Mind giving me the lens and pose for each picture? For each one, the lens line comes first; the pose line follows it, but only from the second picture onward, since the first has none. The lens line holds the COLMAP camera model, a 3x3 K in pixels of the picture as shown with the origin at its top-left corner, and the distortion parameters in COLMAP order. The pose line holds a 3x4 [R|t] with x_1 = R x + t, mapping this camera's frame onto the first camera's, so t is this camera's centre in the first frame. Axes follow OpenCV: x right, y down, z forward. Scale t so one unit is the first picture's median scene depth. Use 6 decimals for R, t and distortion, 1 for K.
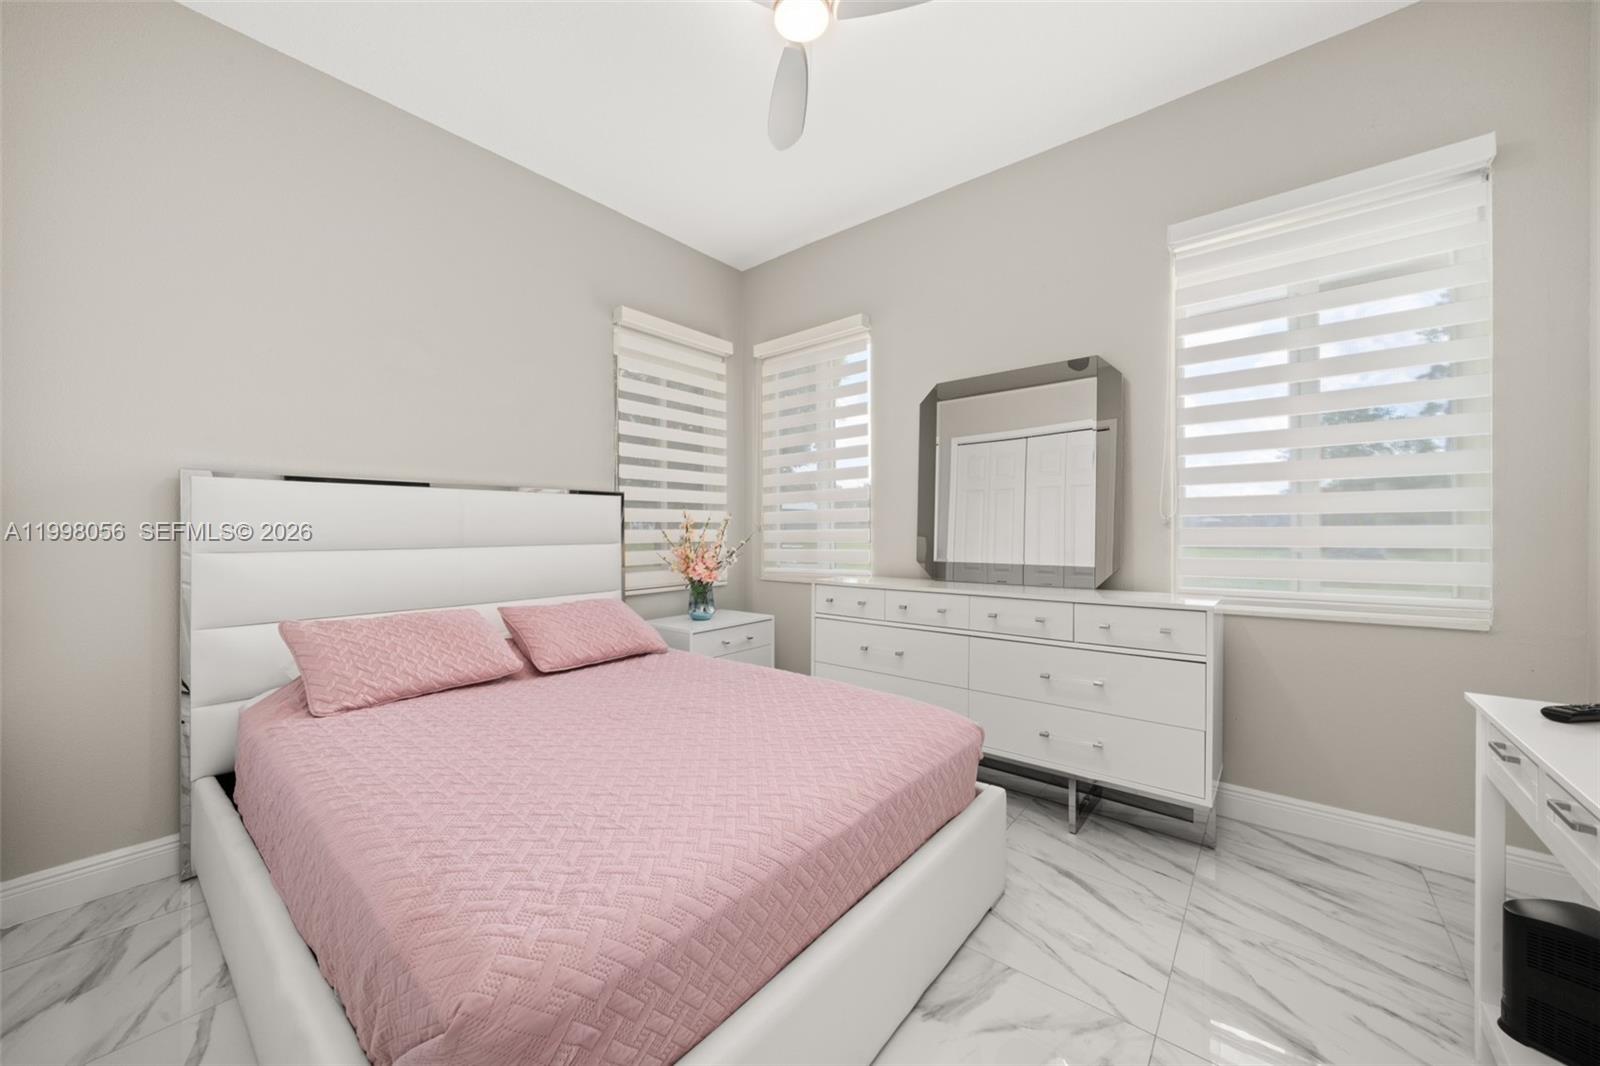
lens RADIAL K [[575.6, 0, 785.5], [0, 575.6, 536.5], [0, 0, 1]] dist [0.000773, 0.000031]
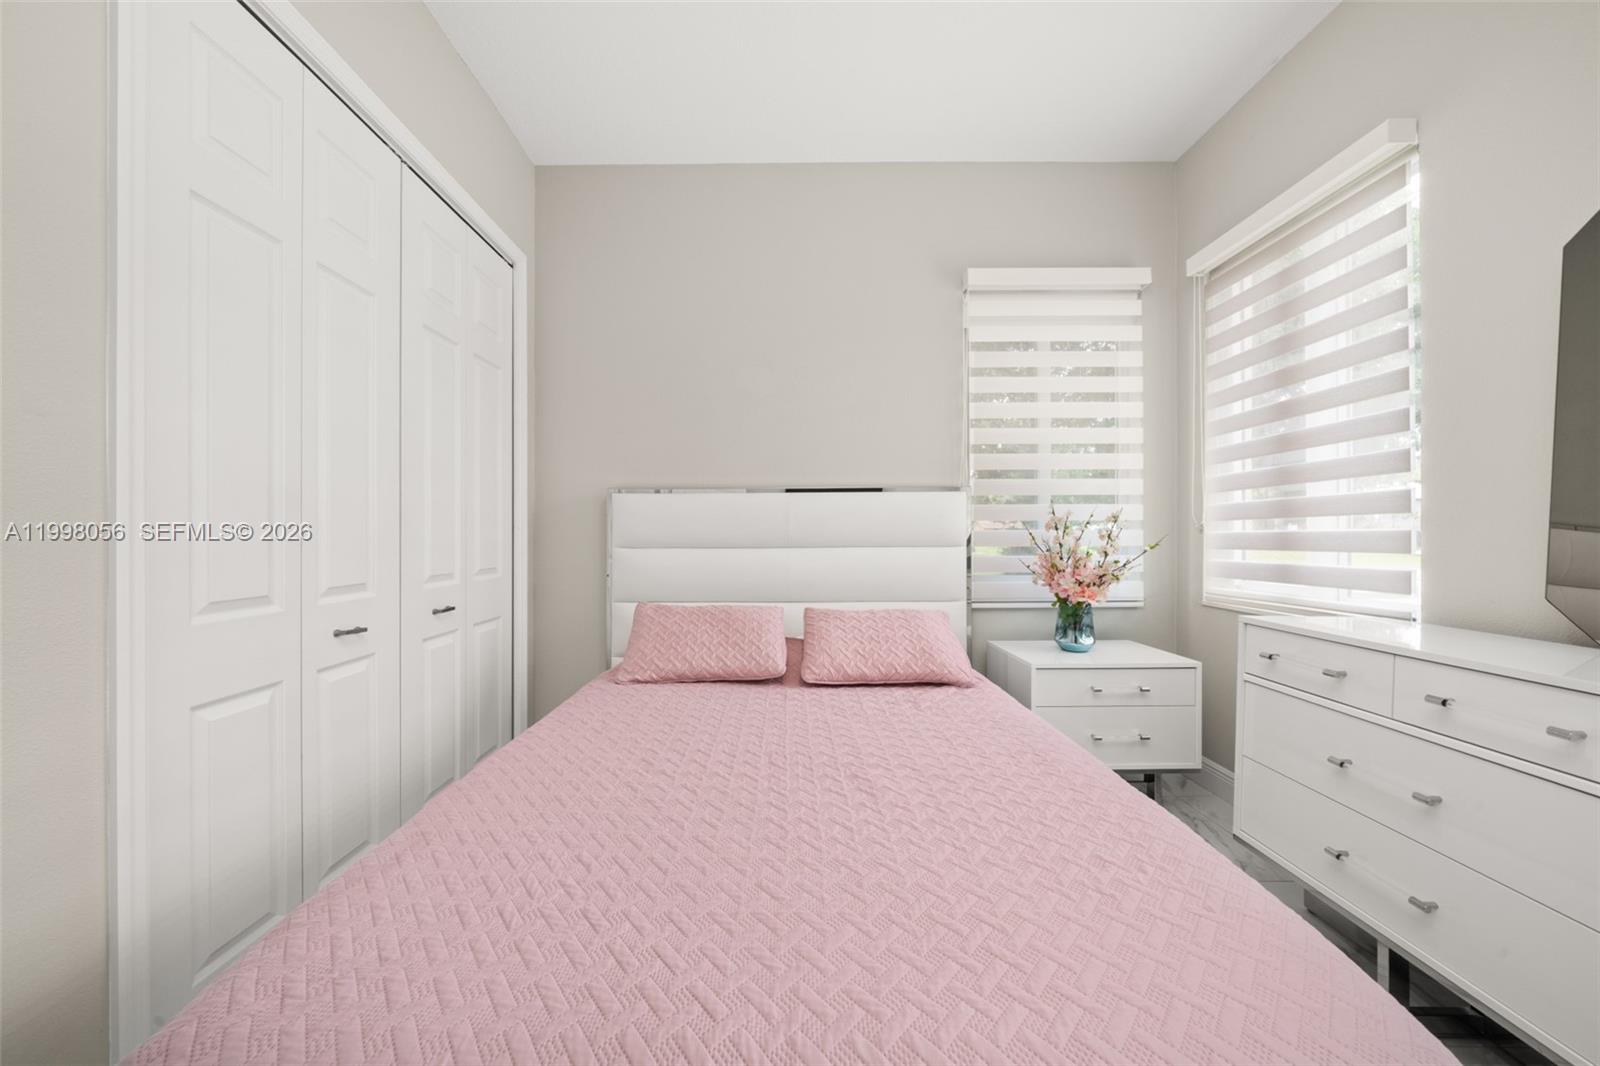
lens RADIAL K [[556.1, 0, 791.9], [0, 556.1, 530.1], [0, 0, 1]] dist [-0.000155, 0.000327]
pose [[0.645563, 0.000851, -0.763706, 0.174330], [-0.007493, 0.999958, -0.005220, -0.005654], [0.763670, 0.009092, 0.645543, 0.265019]]
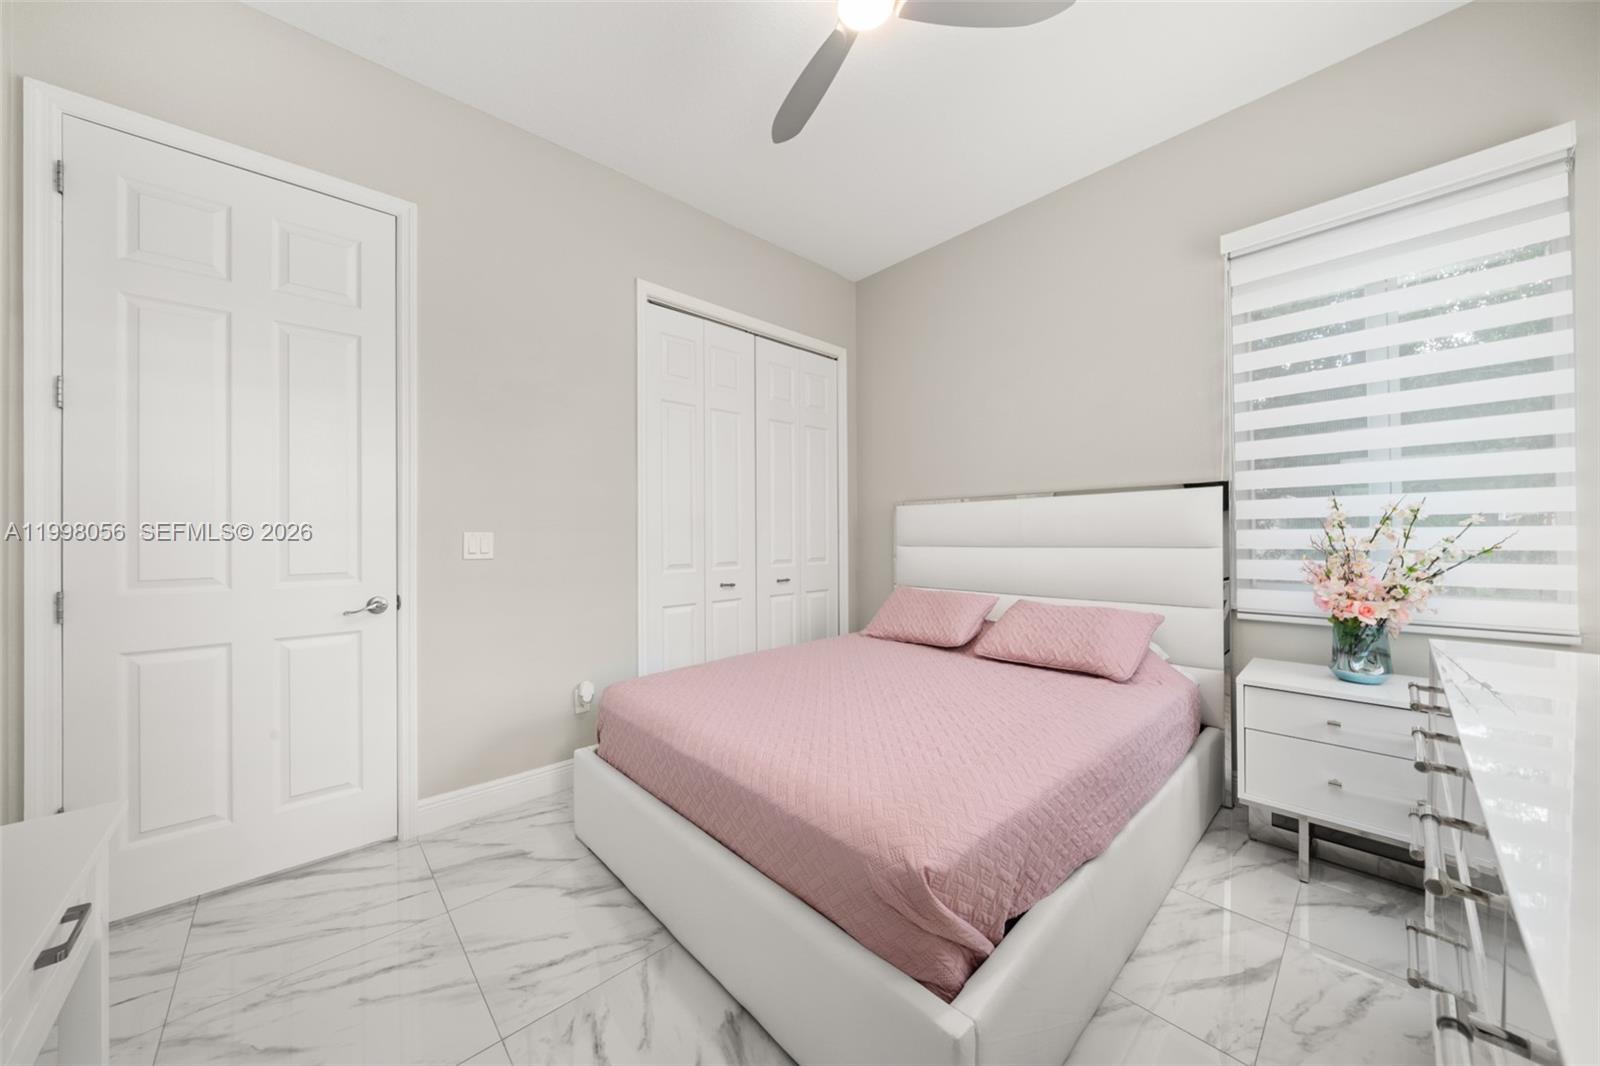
lens RADIAL K [[556.1, 0, 792.8], [0, 556.1, 534.8], [0, 0, 1]] dist [-0.000155, 0.000327]
pose [[-0.127591, 0.002462, -0.991824, 0.507655], [-0.000128, 0.999997, 0.002499, -0.007257], [0.991827, 0.000446, -0.127590, 0.521869]]
